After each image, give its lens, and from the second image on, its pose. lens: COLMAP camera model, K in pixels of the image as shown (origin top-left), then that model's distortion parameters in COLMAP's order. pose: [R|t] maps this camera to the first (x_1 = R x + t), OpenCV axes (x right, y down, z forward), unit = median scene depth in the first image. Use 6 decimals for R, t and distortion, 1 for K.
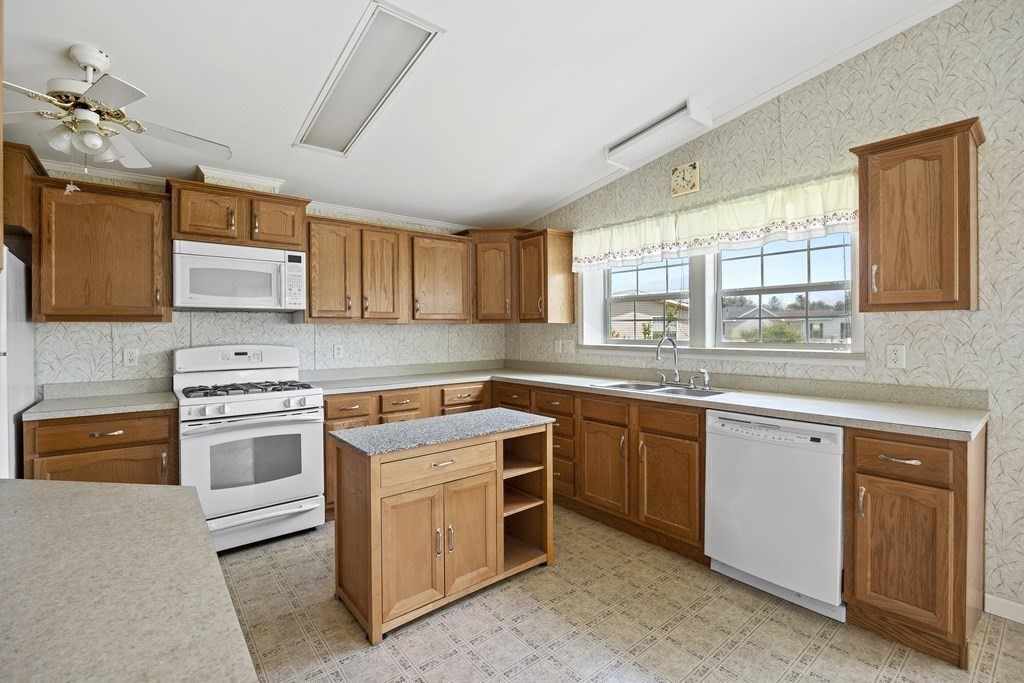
lens RADIAL K [[459.2, 0, 512.6], [0, 459.2, 335.3], [0, 0, 1]] dist [-0.018216, -0.000295]
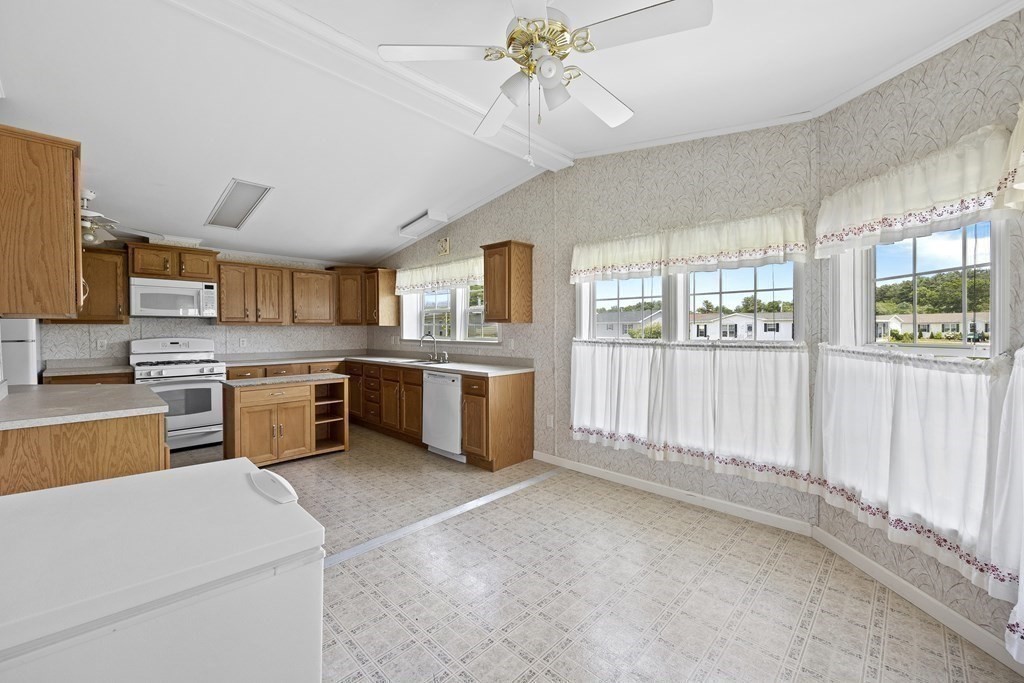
lens RADIAL K [[415.1, 0, 509.5], [0, 415.1, 338.5], [0, 0, 1]] dist [0.000348, -0.000062]
pose [[0.993146, 0.003086, 0.116842, 0.482377], [-0.004353, 0.999934, 0.010587, 0.002126], [-0.116802, -0.011023, 0.993094, -0.708002]]
